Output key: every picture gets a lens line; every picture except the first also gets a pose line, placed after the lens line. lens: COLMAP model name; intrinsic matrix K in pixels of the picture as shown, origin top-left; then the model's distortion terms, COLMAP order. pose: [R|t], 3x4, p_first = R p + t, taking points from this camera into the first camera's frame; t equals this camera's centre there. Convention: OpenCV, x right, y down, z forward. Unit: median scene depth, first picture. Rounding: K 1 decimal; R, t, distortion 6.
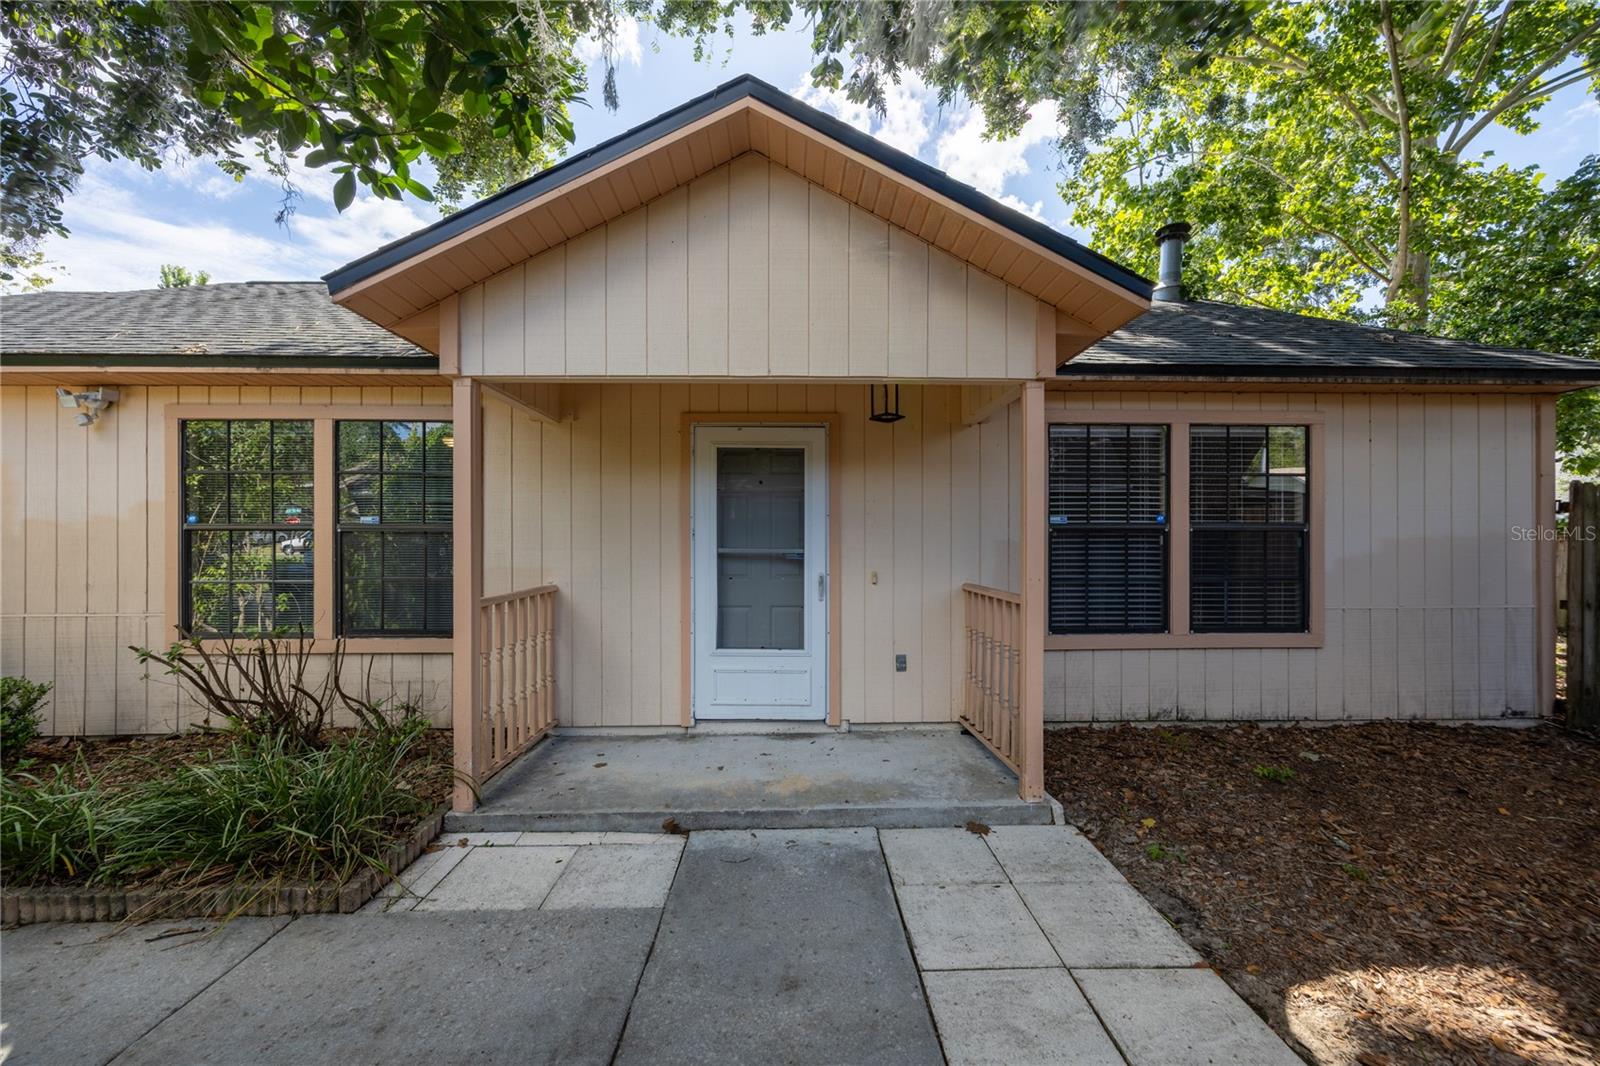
lens RADIAL K [[609.5, 0, 805.5], [0, 609.5, 532.6], [0, 0, 1]] dist [-0.002030, 0.000340]
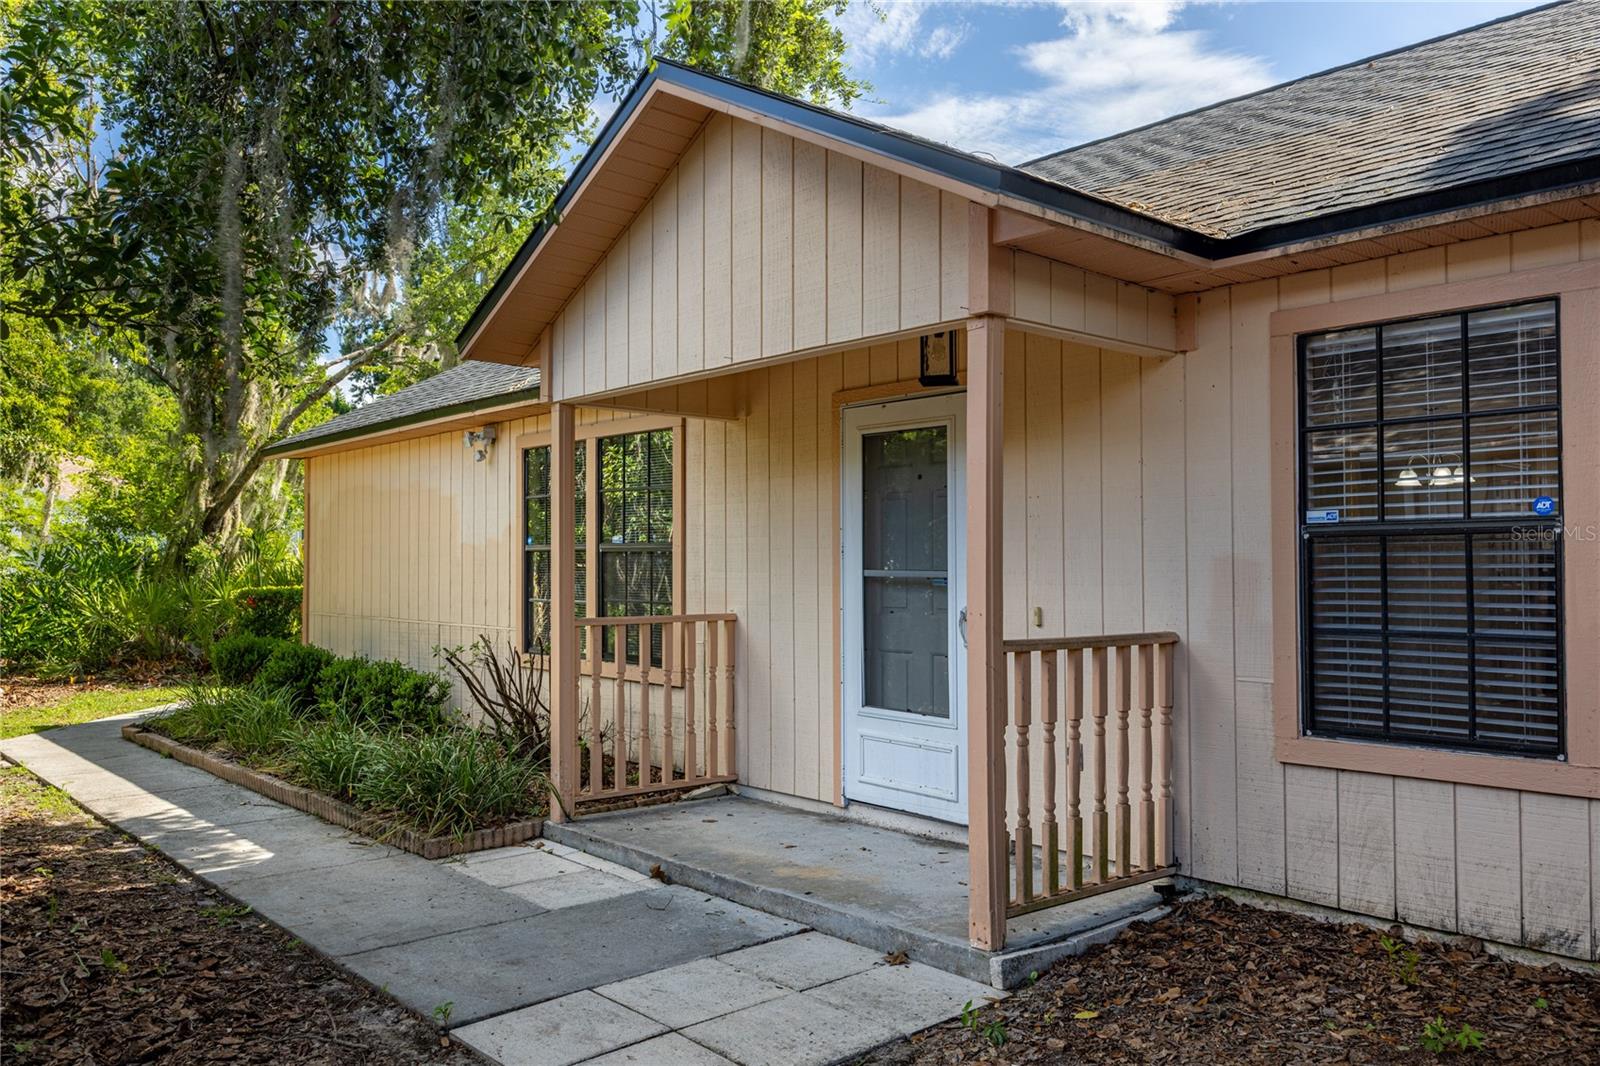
lens RADIAL K [[1241.8, 0, 798.7], [0, 1241.8, 523.9], [0, 0, 1]] dist [0.012383, -0.018013]
pose [[0.635134, -0.027386, -0.771916, 0.973835], [0.014090, 0.999616, -0.023871, 0.004563], [0.772273, 0.004285, 0.635276, -0.017912]]
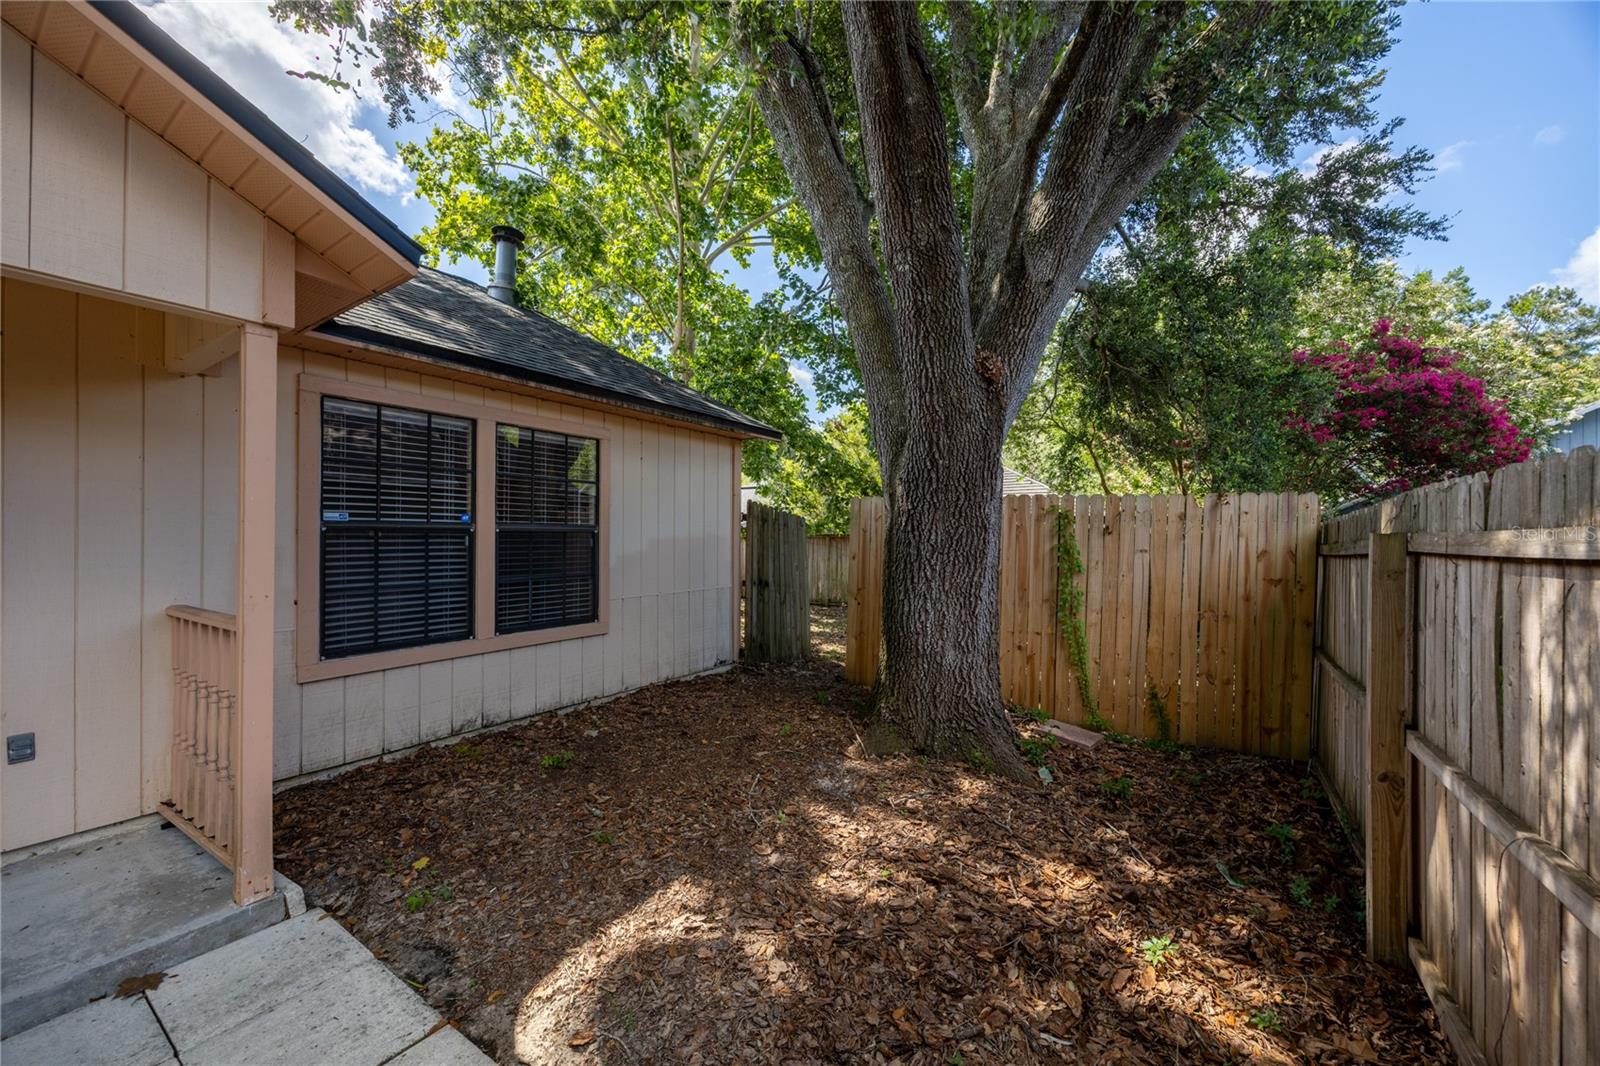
lens RADIAL K [[609.5, 0, 799.7], [0, 609.5, 535.8], [0, 0, 1]] dist [-0.002030, 0.000340]
pose [[0.577871, 0.001941, 0.816126, 0.115594], [-0.007666, 0.999966, 0.003050, -0.002837], [-0.816092, -0.008019, 0.577867, 0.034590]]
